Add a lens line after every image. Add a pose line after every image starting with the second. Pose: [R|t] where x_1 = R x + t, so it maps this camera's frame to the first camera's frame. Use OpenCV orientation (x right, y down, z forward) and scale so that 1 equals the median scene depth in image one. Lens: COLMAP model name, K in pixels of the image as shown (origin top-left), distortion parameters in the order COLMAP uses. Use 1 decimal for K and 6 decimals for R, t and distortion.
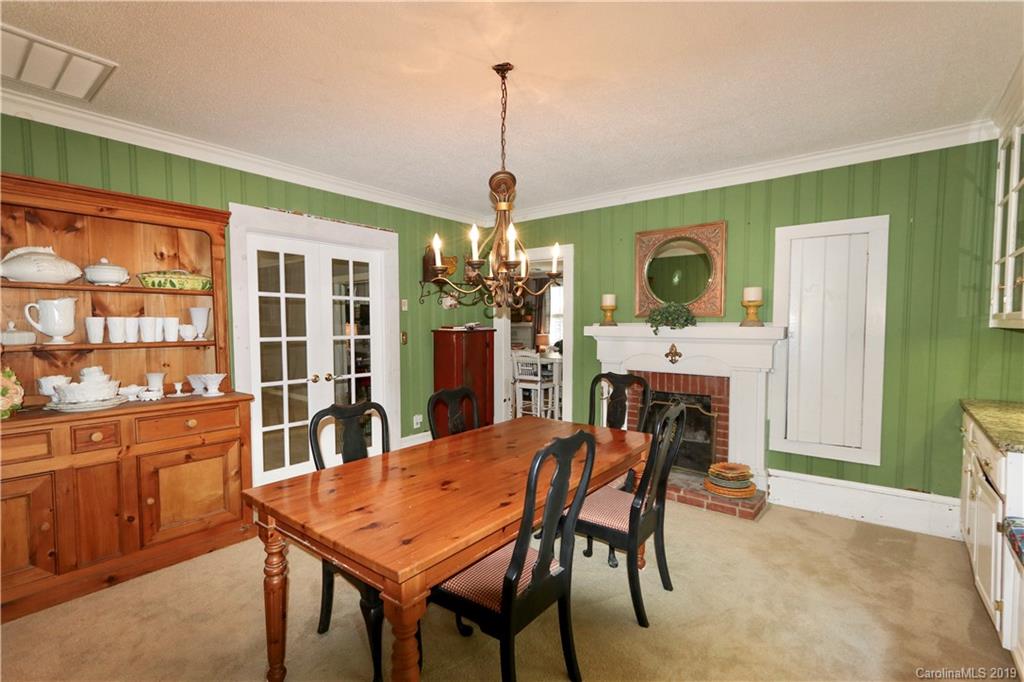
lens RADIAL K [[465.6, 0, 535.7], [0, 465.6, 344.7], [0, 0, 1]] dist [0.005230, 0.001779]
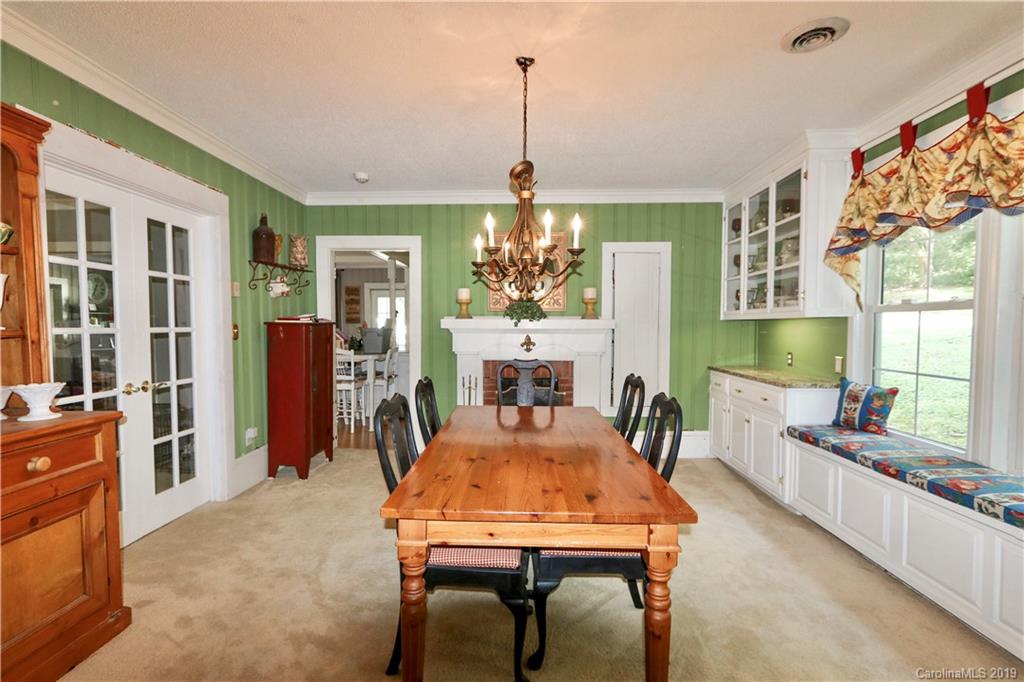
lens RADIAL K [[465.6, 0, 513.9], [0, 465.6, 343.4], [0, 0, 1]] dist [0.005230, 0.001779]
pose [[0.810029, -0.019626, 0.586061, -0.403770], [0.023808, 0.999716, 0.000572, 0.018475], [-0.585906, 0.013490, 0.810267, 0.102802]]
